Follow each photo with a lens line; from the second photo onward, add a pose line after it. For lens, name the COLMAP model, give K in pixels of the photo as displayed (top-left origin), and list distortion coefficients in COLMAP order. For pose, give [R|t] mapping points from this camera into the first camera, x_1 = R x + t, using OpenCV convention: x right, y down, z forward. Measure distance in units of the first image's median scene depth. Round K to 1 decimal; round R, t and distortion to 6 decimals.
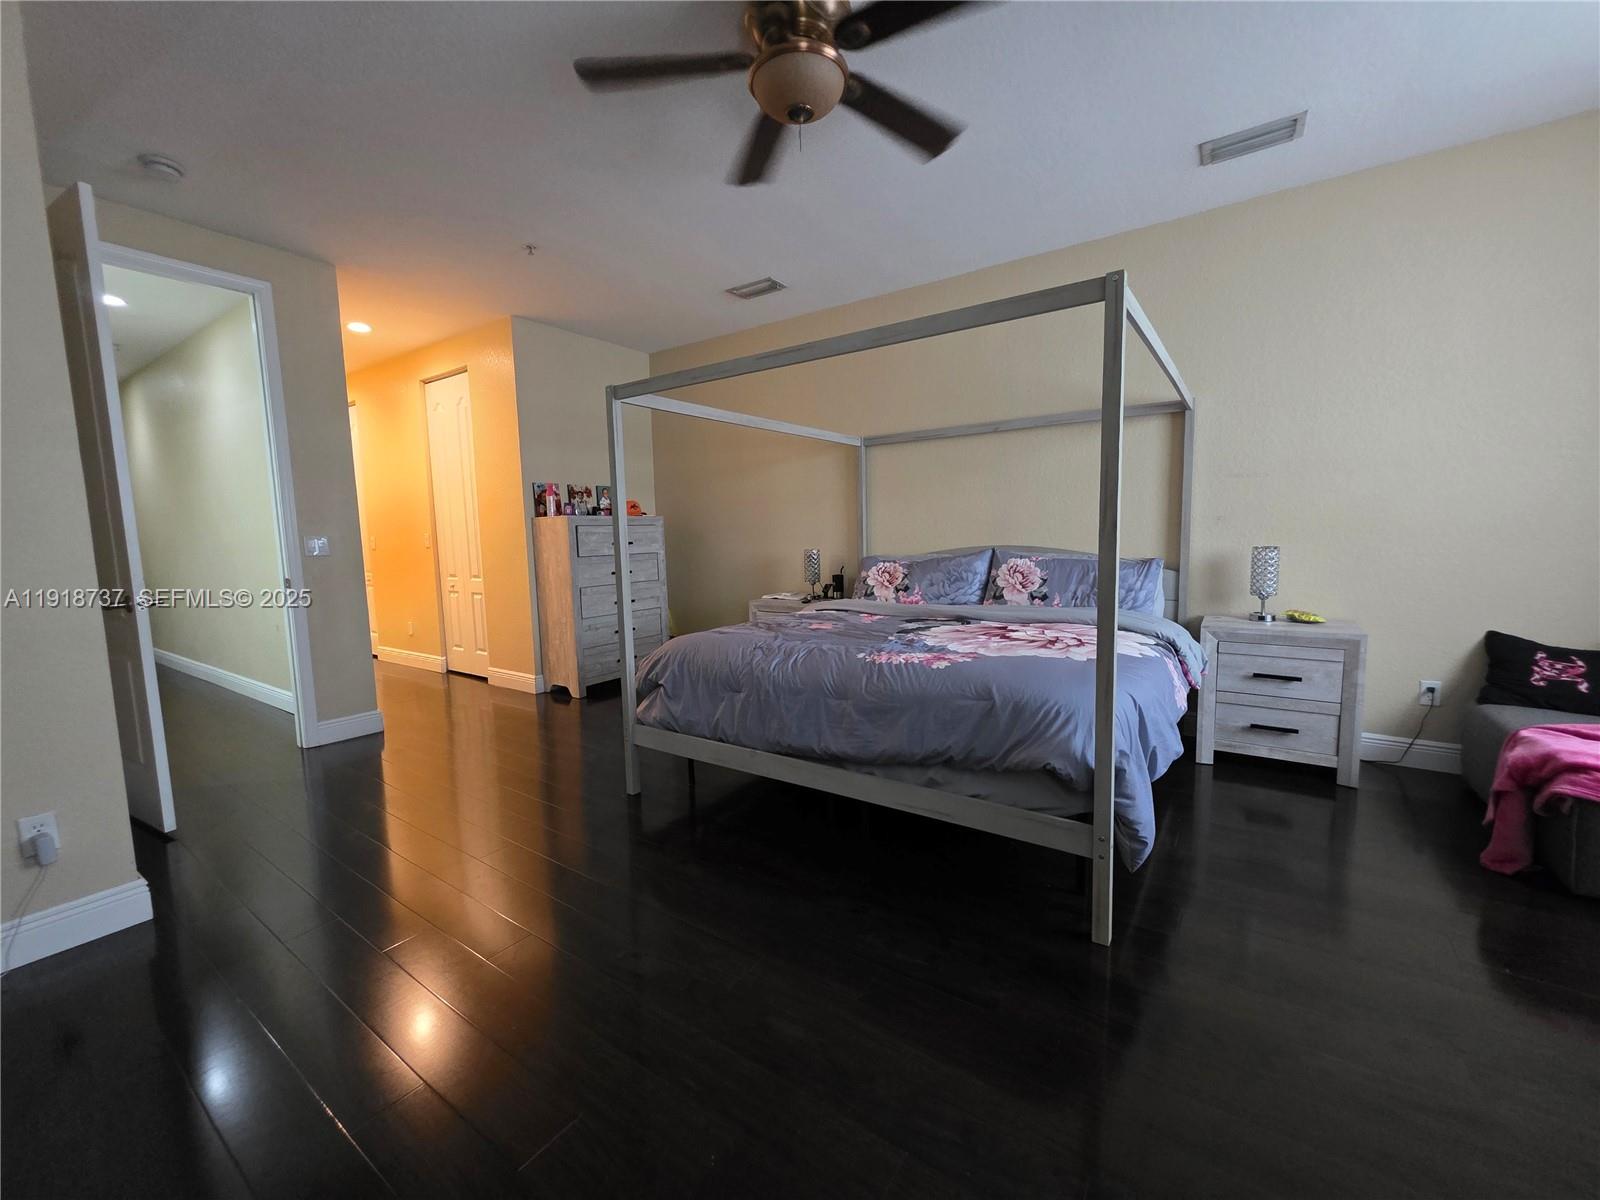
lens RADIAL K [[642.4, 0, 807.5], [0, 642.4, 596.3], [0, 0, 1]] dist [0.006823, -0.002377]
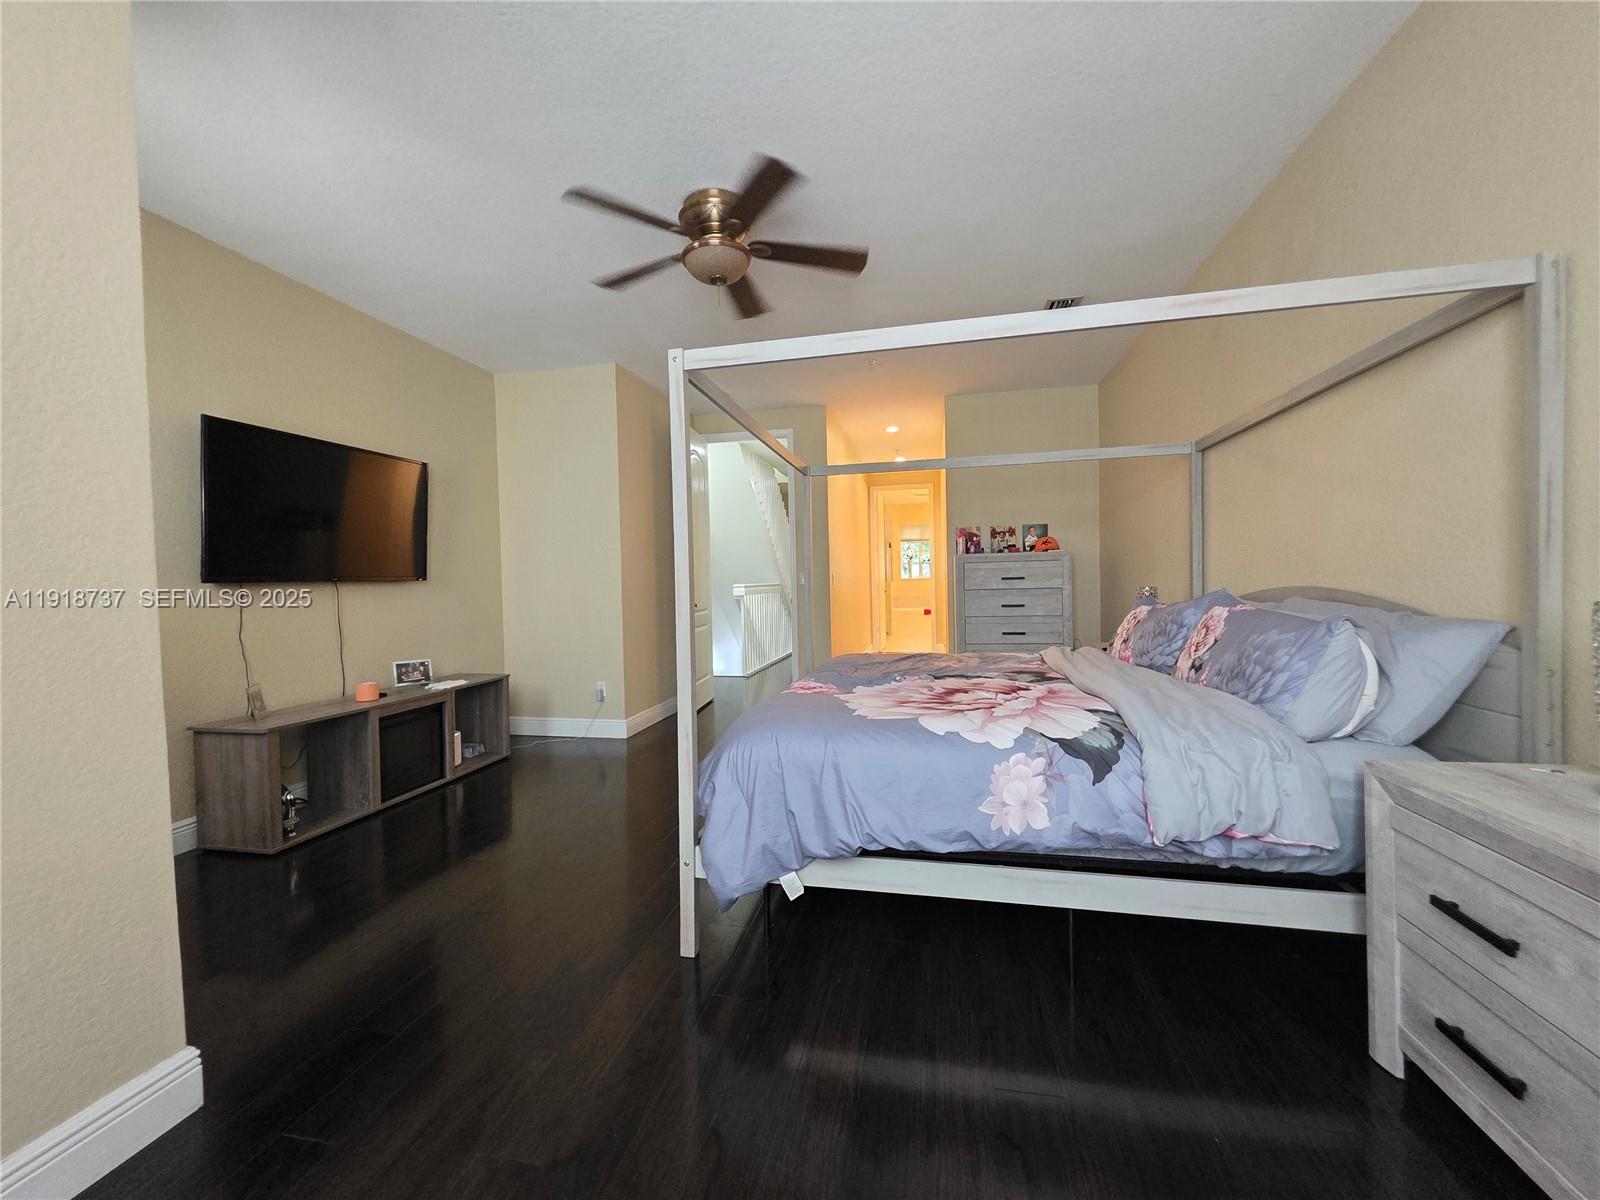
lens RADIAL K [[642.4, 0, 807.5], [0, 642.4, 596.3], [0, 0, 1]] dist [0.006823, -0.002377]
pose [[0.401785, 0.033391, -0.915125, 0.563199], [-0.082231, 0.996613, 0.000261, -0.026101], [0.912035, 0.075147, 0.403170, 0.274586]]
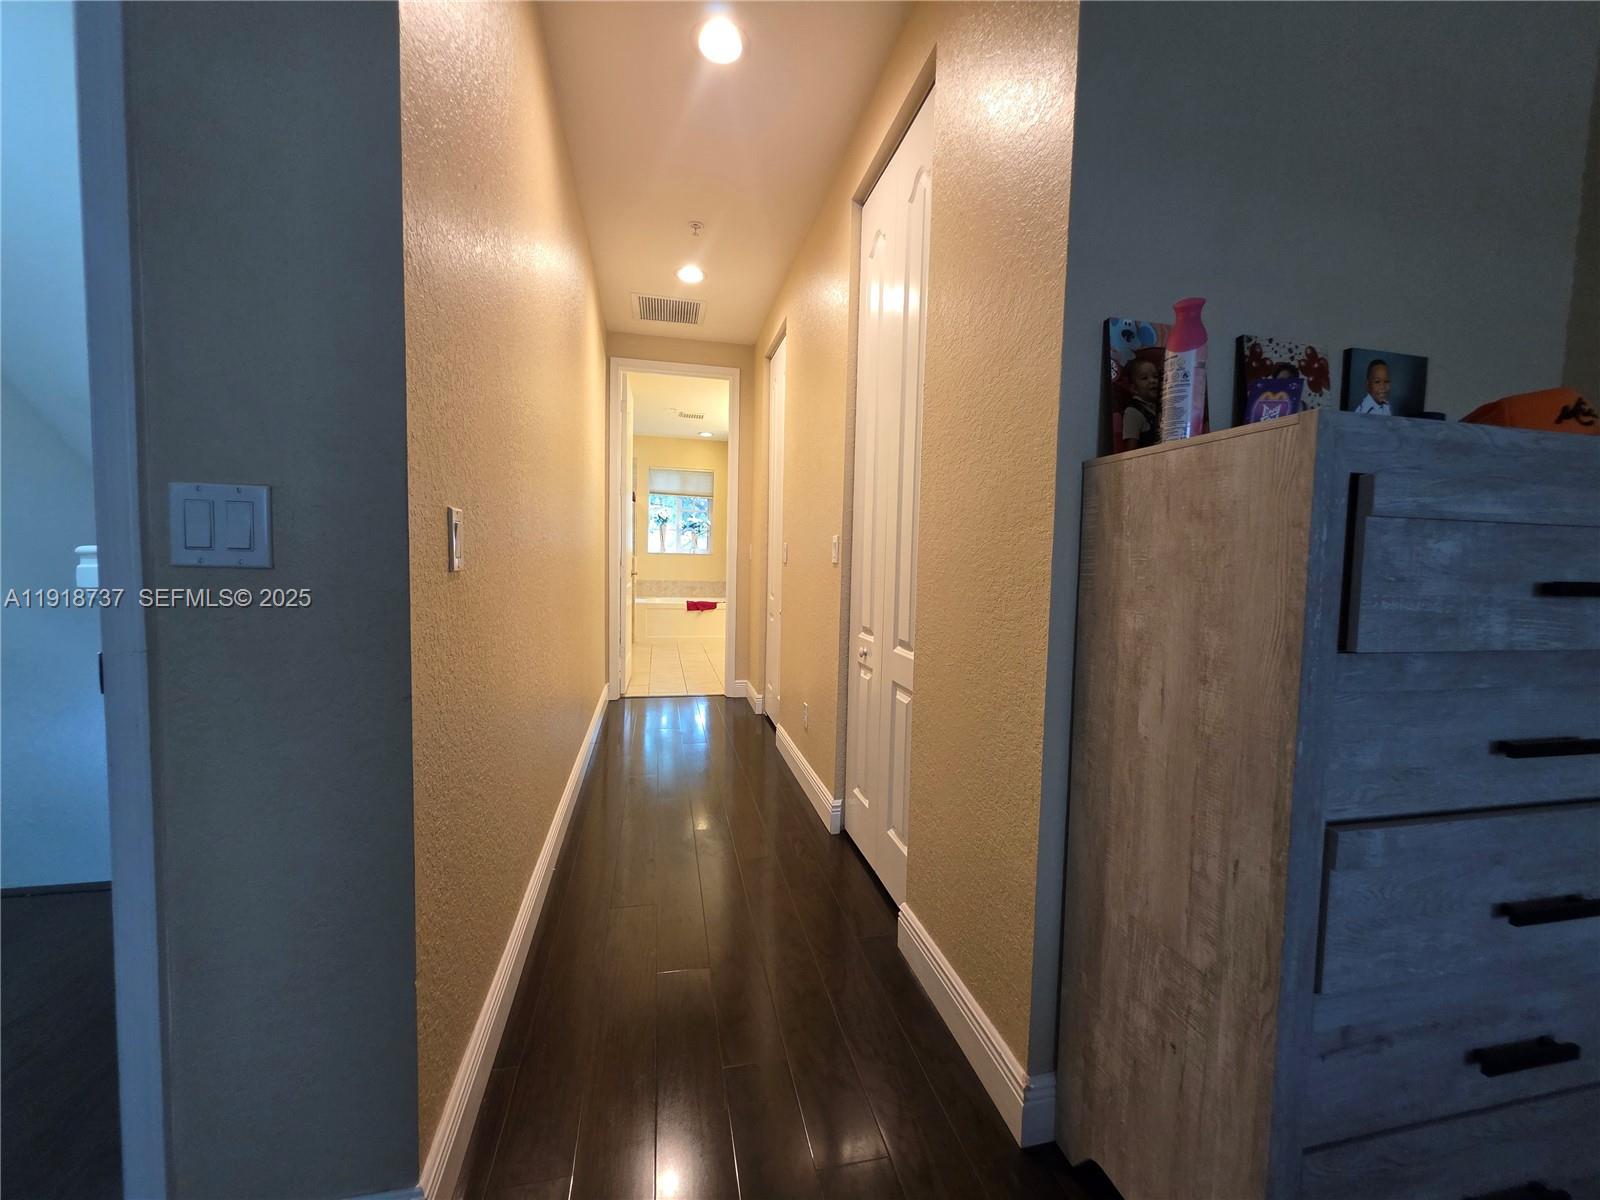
lens RADIAL K [[642.4, 0, 807.5], [0, 642.4, 596.3], [0, 0, 1]] dist [0.006823, -0.002377]
pose [[0.741623, 0.082065, -0.665778, -0.340239], [-0.111148, 0.993803, -0.001312, -0.058432], [0.661545, 0.074973, 0.746148, 0.751248]]
